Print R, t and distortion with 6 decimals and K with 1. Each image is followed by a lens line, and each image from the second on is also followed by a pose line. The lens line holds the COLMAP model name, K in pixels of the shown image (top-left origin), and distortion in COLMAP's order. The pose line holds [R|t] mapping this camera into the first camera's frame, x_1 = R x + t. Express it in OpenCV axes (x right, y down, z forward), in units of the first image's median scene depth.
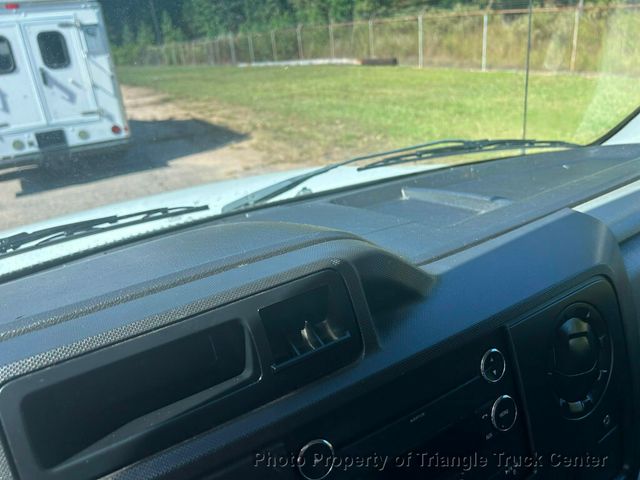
lens RADIAL K [[482.9, 0, 317.5], [0, 482.9, 240.5], [0, 0, 1]] dist [0.050609, -0.063953]
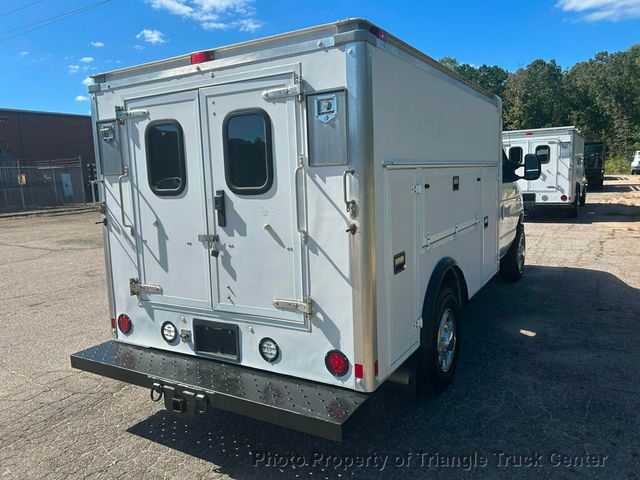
lens RADIAL K [[486.1, 0, 330.9], [0, 486.1, 227.0], [0, 0, 1]] dist [0.011549, 0.000140]
pose [[0.476850, 0.161841, -0.863957, -0.129466], [-0.341790, 0.939692, -0.012619, -0.340806], [0.809811, 0.301309, 0.503408, 0.845337]]
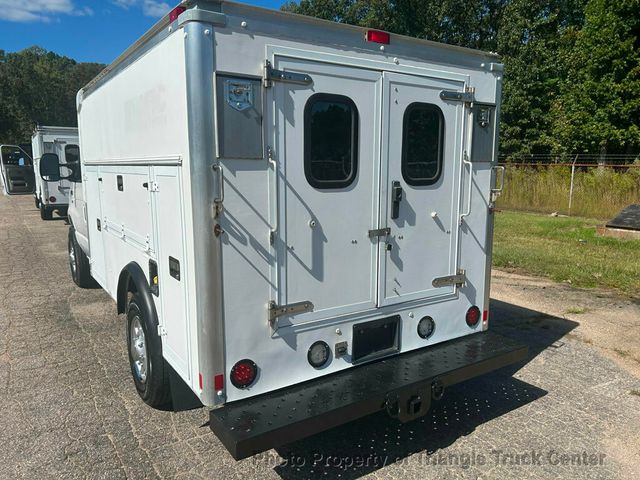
lens RADIAL K [[482.9, 0, 317.5], [0, 482.9, 240.5], [0, 0, 1]] dist [0.050609, -0.063953]
pose [[0.995886, 0.081584, 0.039440, -0.631413], [-0.069529, 0.967076, -0.244804, -0.186882], [-0.058114, 0.241054, 0.968770, 0.583489]]
